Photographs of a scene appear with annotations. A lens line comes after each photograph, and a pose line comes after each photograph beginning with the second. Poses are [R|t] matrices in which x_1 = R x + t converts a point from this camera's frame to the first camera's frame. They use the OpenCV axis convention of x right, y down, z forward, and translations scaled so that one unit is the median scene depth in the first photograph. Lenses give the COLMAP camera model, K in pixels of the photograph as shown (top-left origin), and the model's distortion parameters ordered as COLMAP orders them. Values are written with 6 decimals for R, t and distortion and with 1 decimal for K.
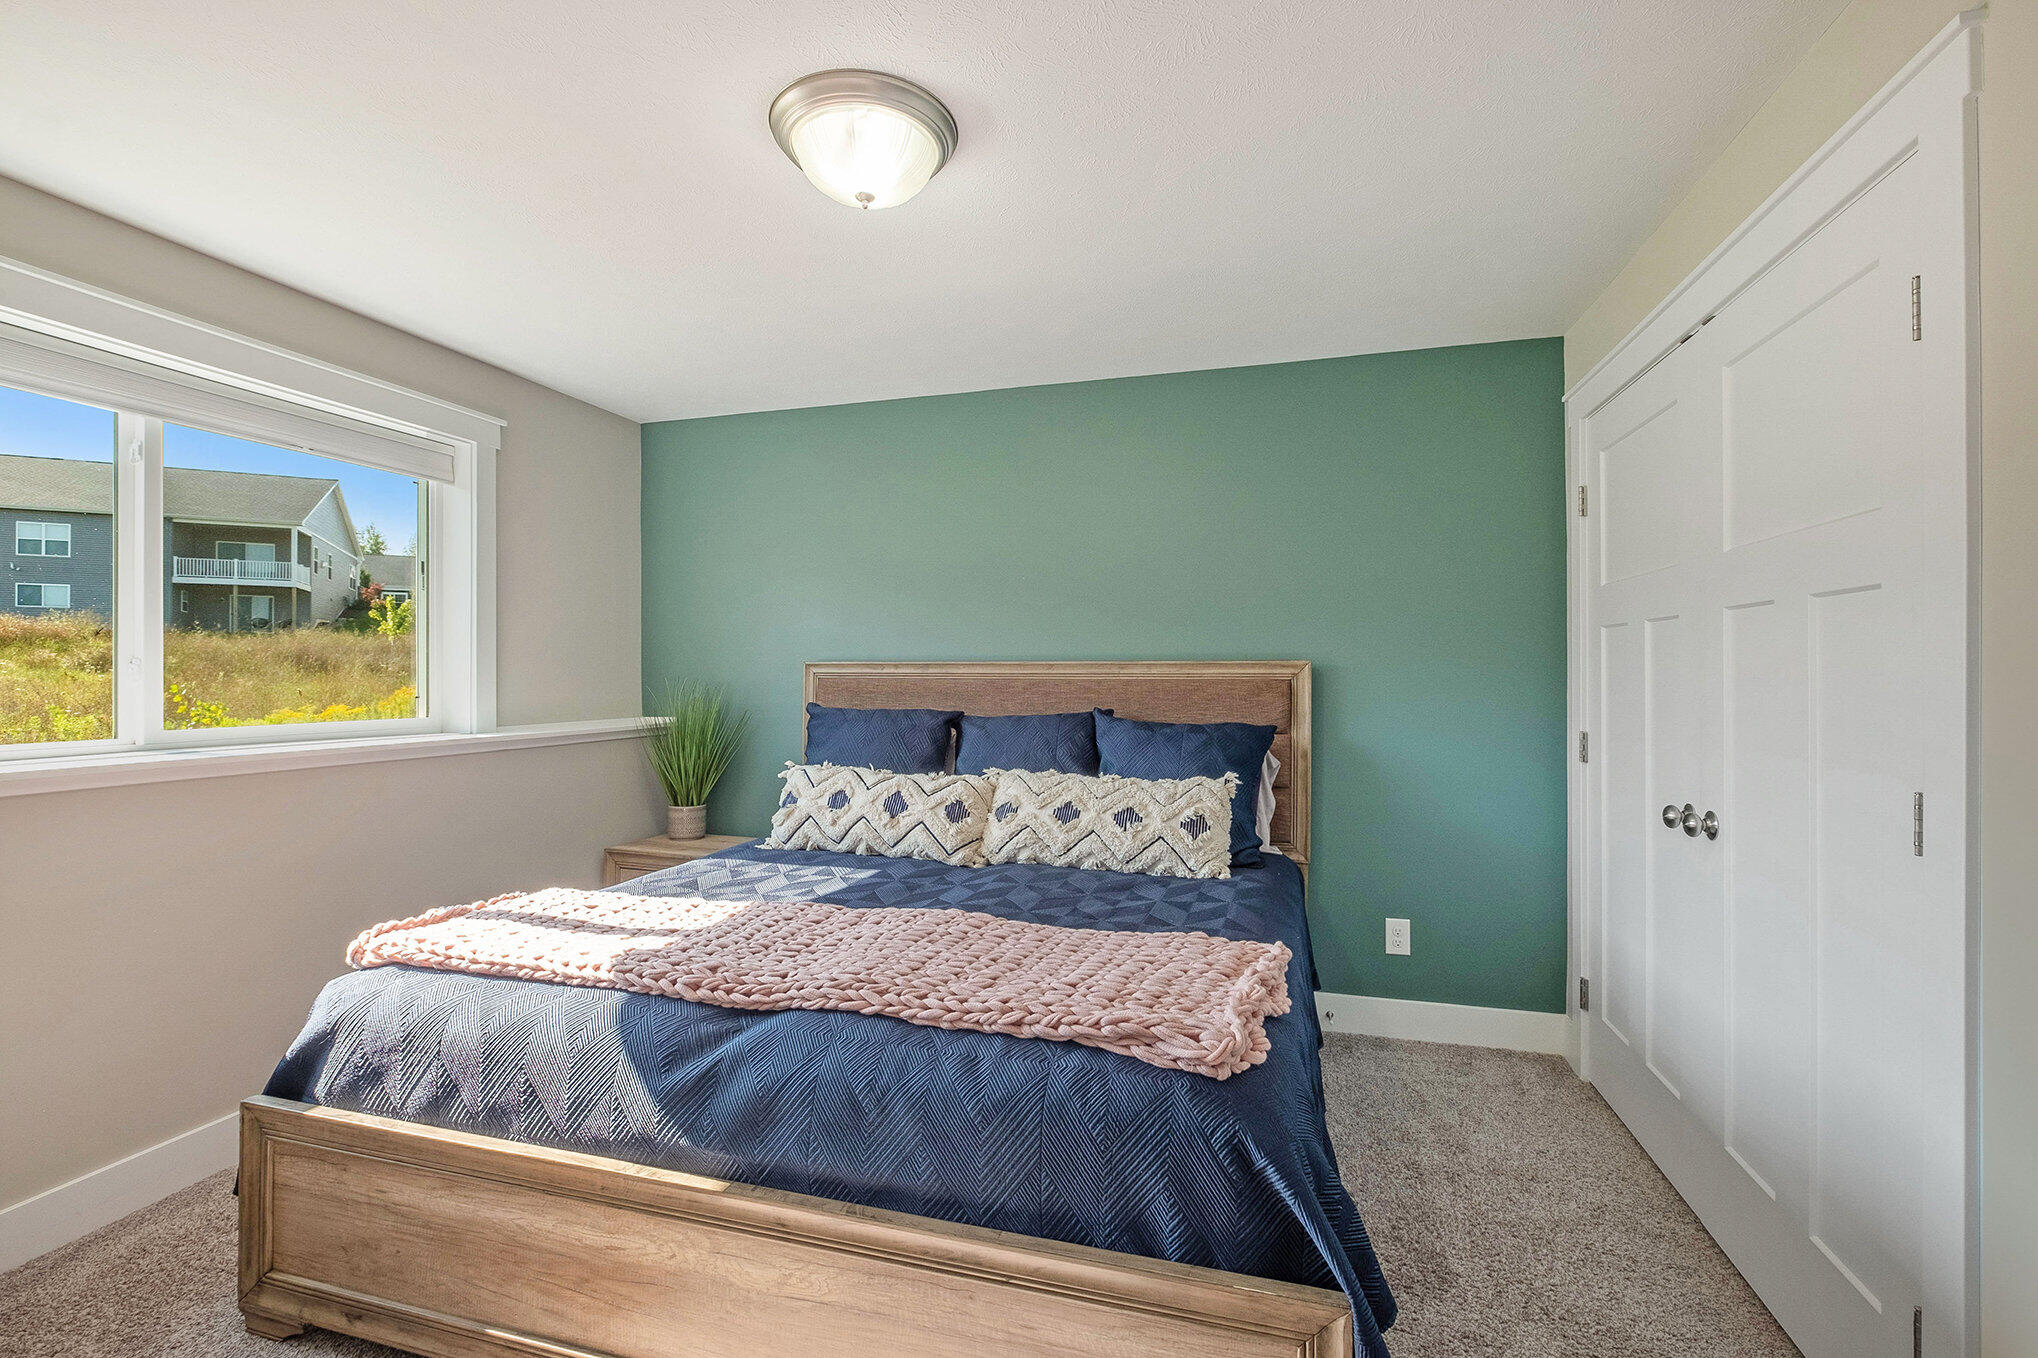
lens RADIAL K [[894.9, 0, 1019.7], [0, 894.9, 676.8], [0, 0, 1]] dist [-0.003690, -0.001390]
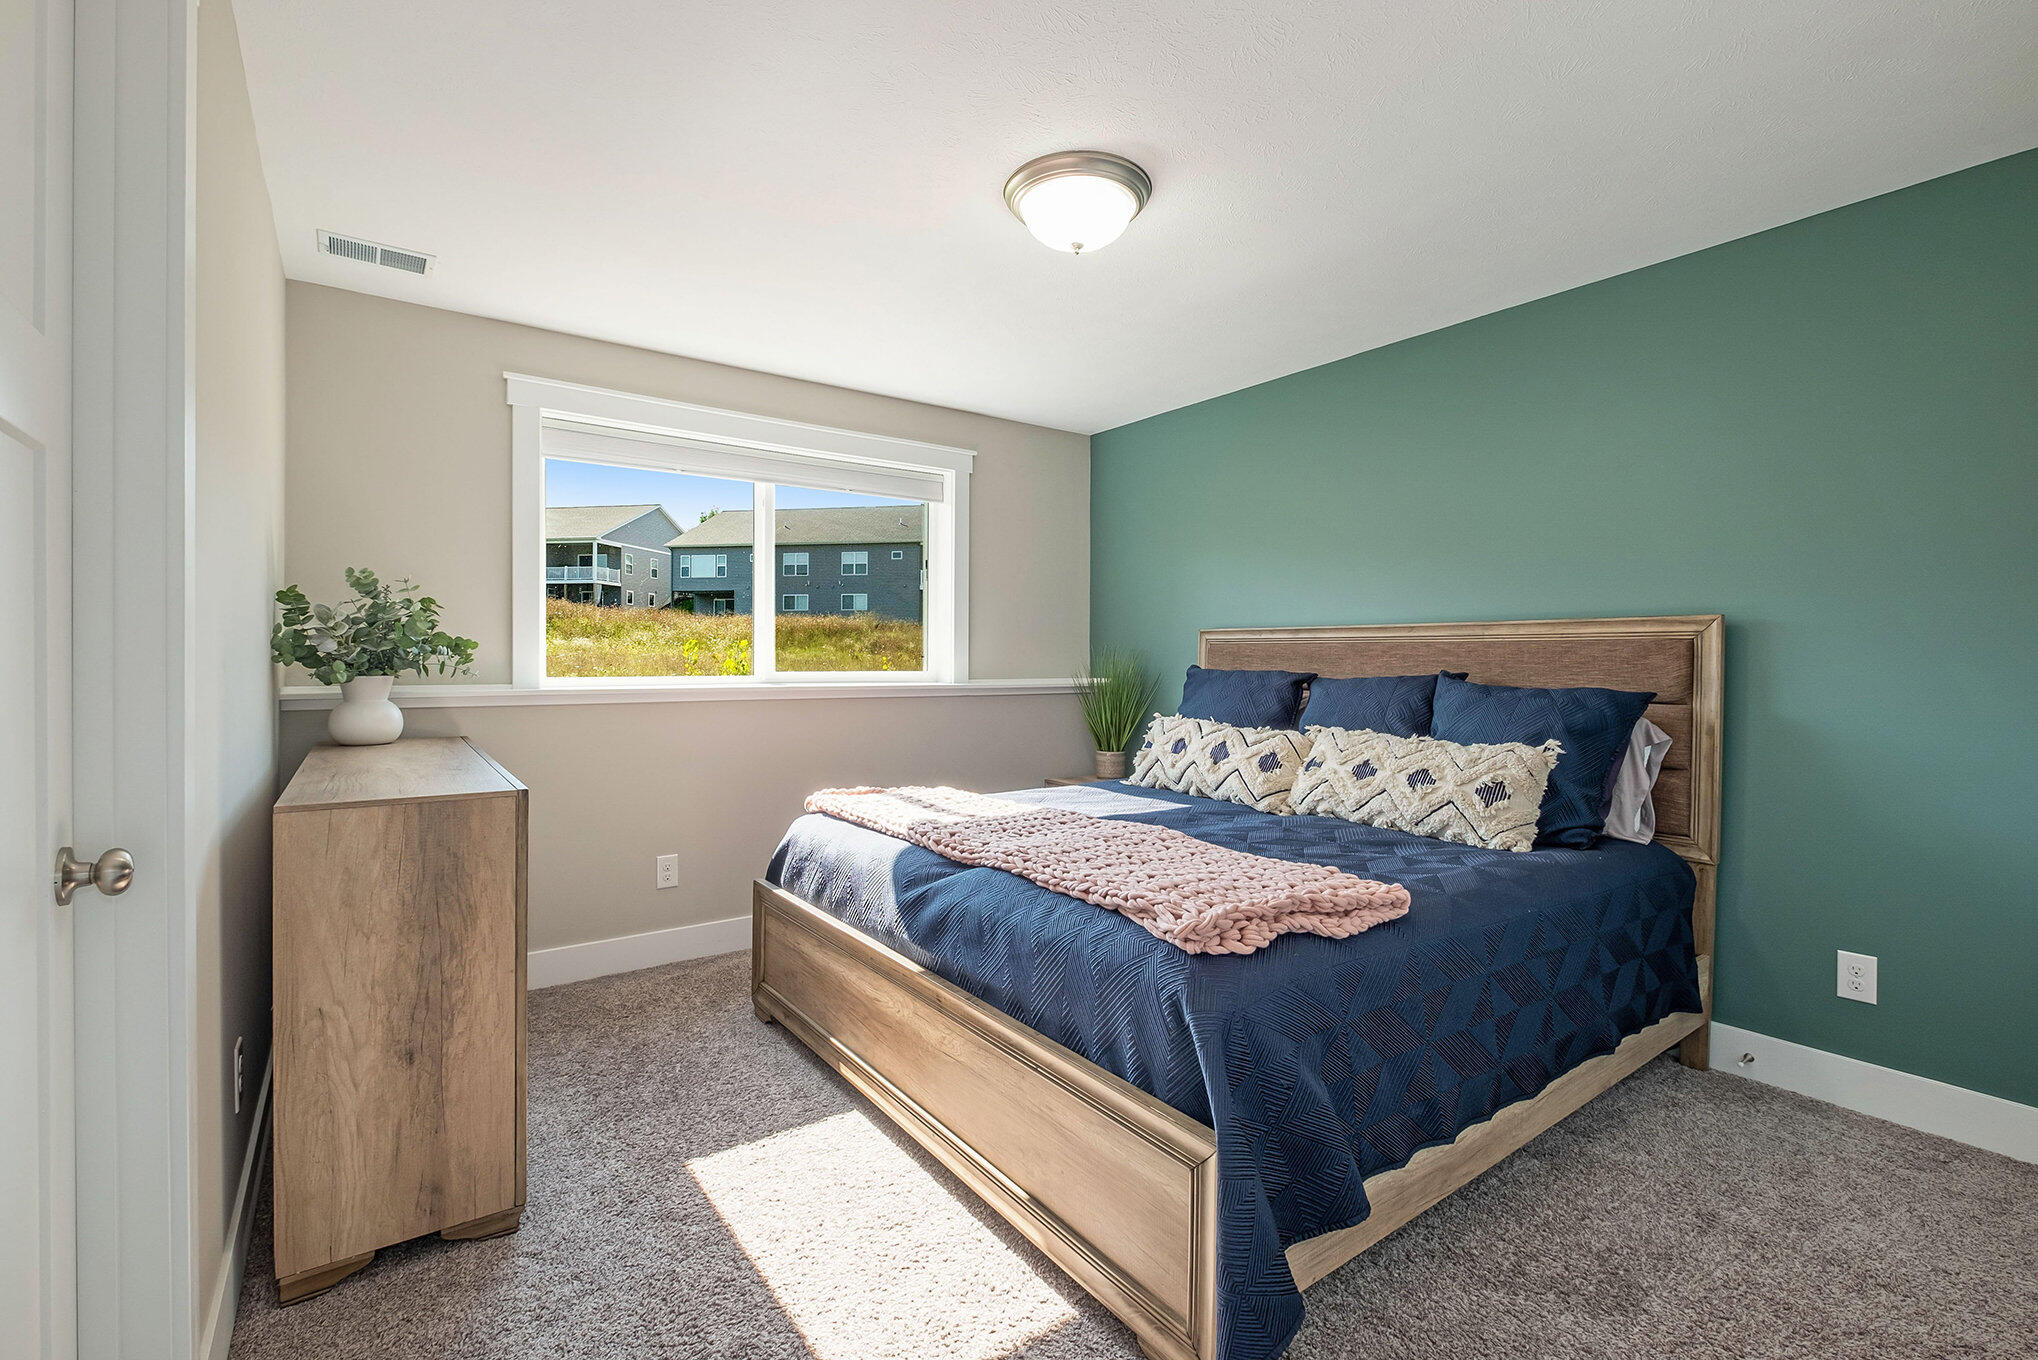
lens RADIAL K [[894.9, 0, 1014.5], [0, 894.9, 666.4], [0, 0, 1]] dist [-0.003690, -0.001390]
pose [[0.790950, 0.010345, -0.611793, 0.471264], [-0.006915, 0.999944, 0.007969, 0.039851], [0.611841, -0.002072, 0.790978, -0.046230]]
